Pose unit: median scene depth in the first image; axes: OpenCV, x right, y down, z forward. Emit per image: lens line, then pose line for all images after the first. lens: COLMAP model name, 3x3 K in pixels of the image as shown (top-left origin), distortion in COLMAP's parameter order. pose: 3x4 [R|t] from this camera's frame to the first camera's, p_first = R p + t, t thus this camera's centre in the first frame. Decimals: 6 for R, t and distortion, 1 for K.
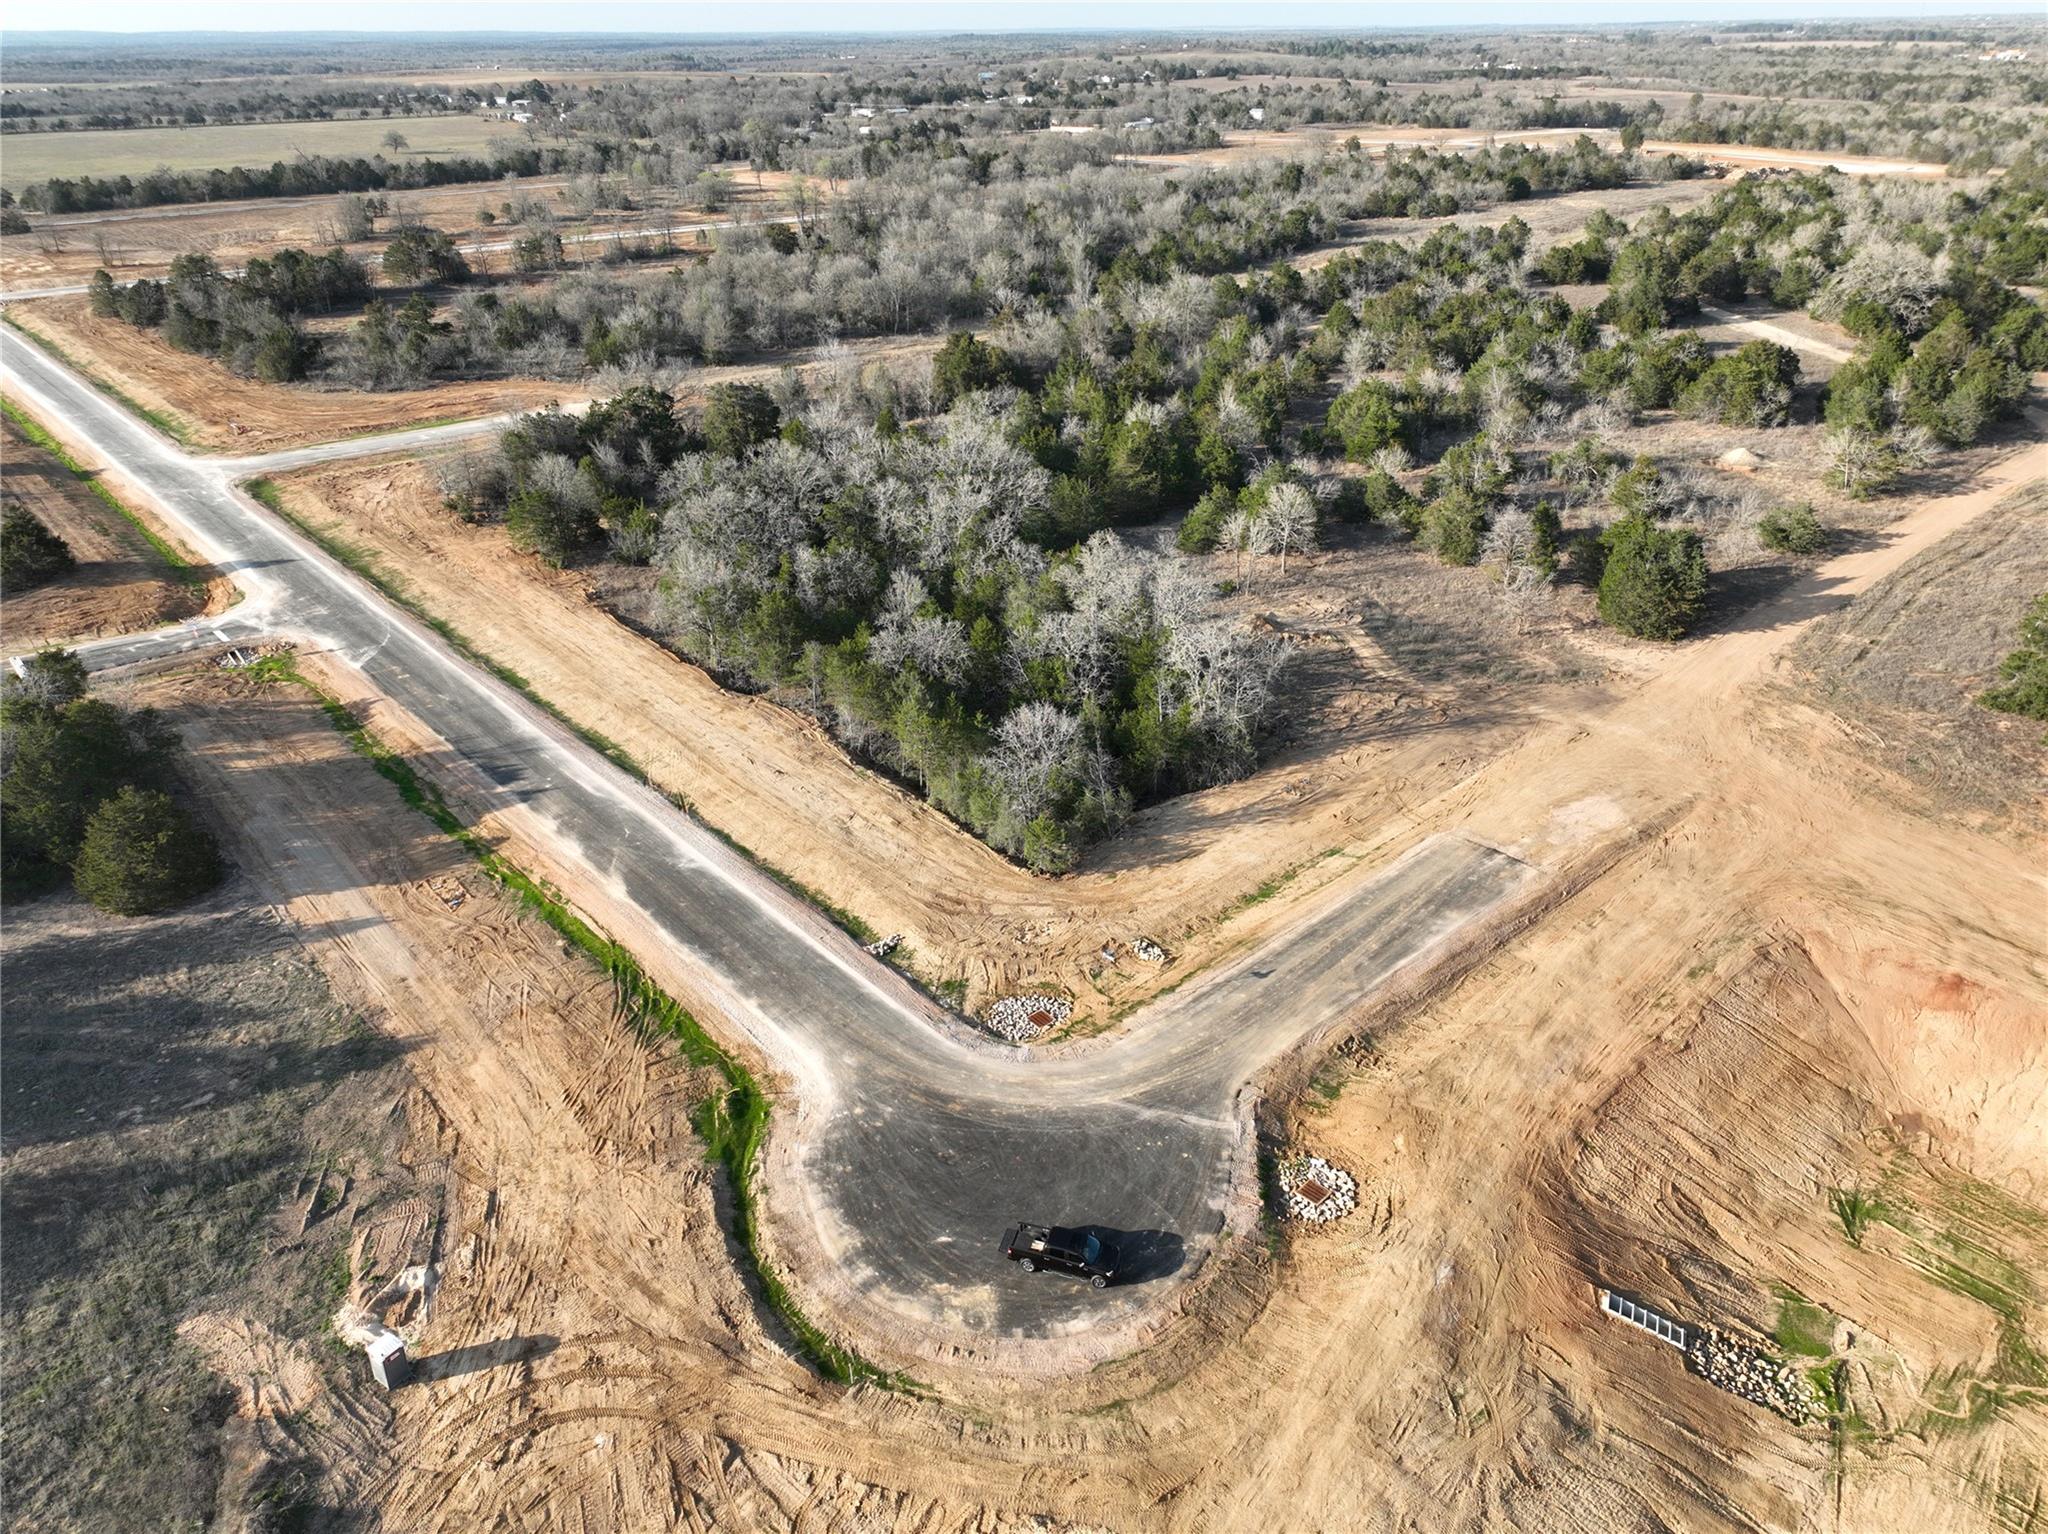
lens RADIAL K [[1426.4, 0, 1025.8], [0, 1426.4, 773.6], [0, 0, 1]] dist [-0.004700, 0.024686]
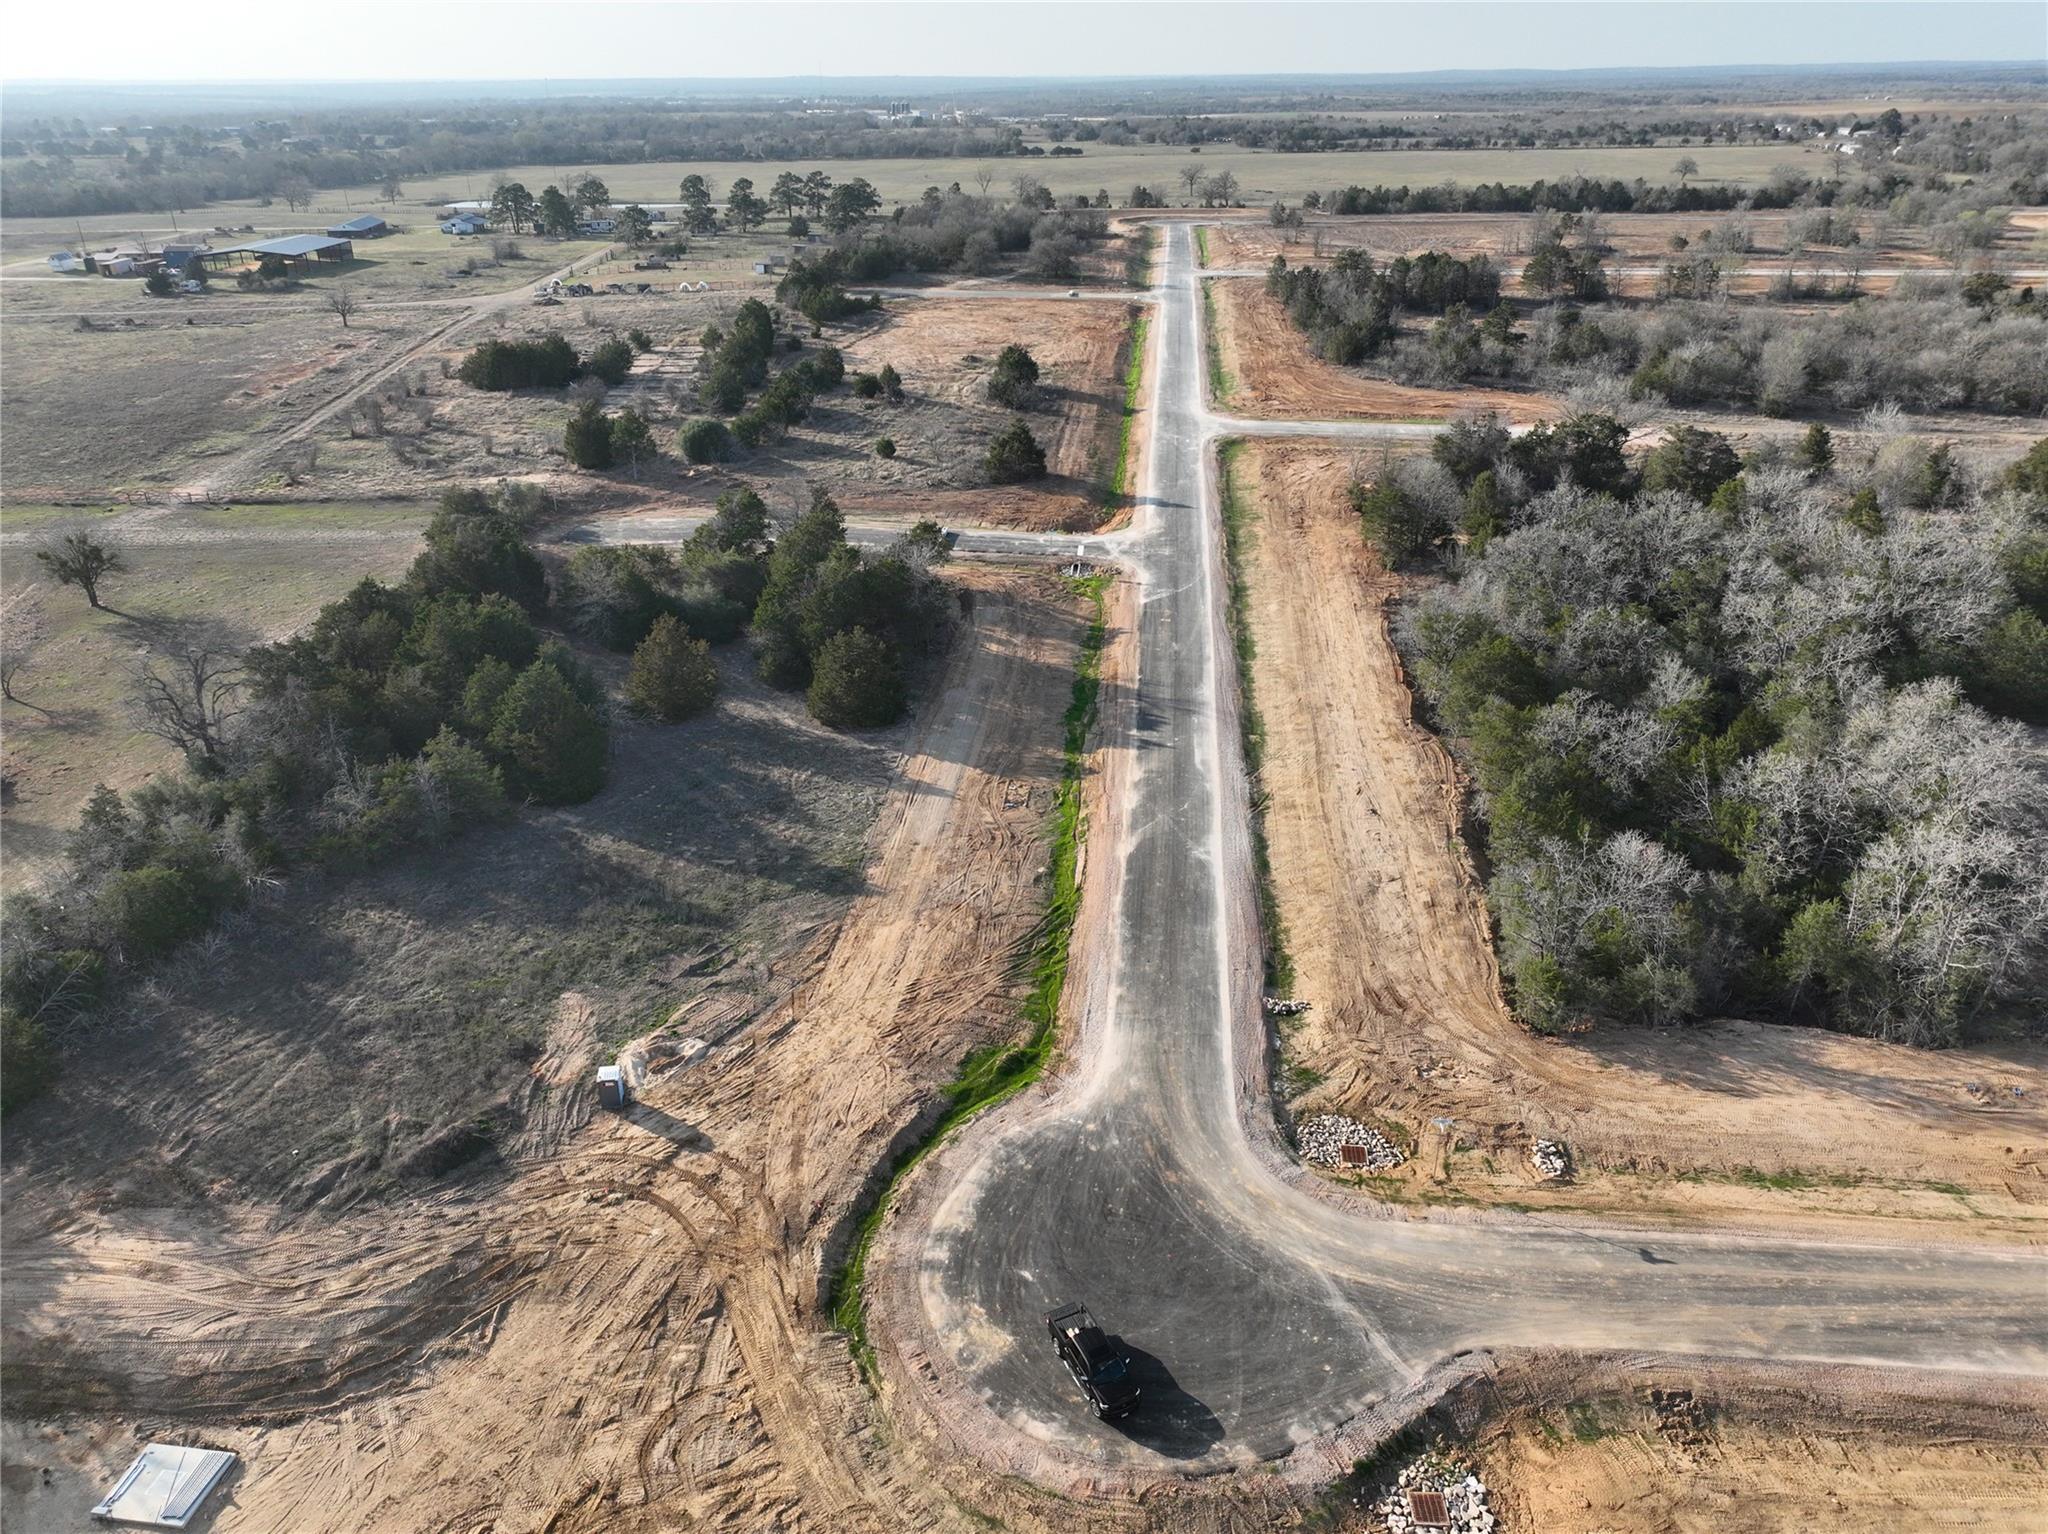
lens RADIAL K [[1426.4, 0, 1015.9], [0, 1426.4, 780.8], [0, 0, 1]] dist [-0.004700, 0.024686]
pose [[0.675756, 0.332288, -0.657980, 0.364919], [-0.341551, 0.932174, 0.119981, -0.068890], [0.653220, 0.143655, 0.743416, 0.210811]]
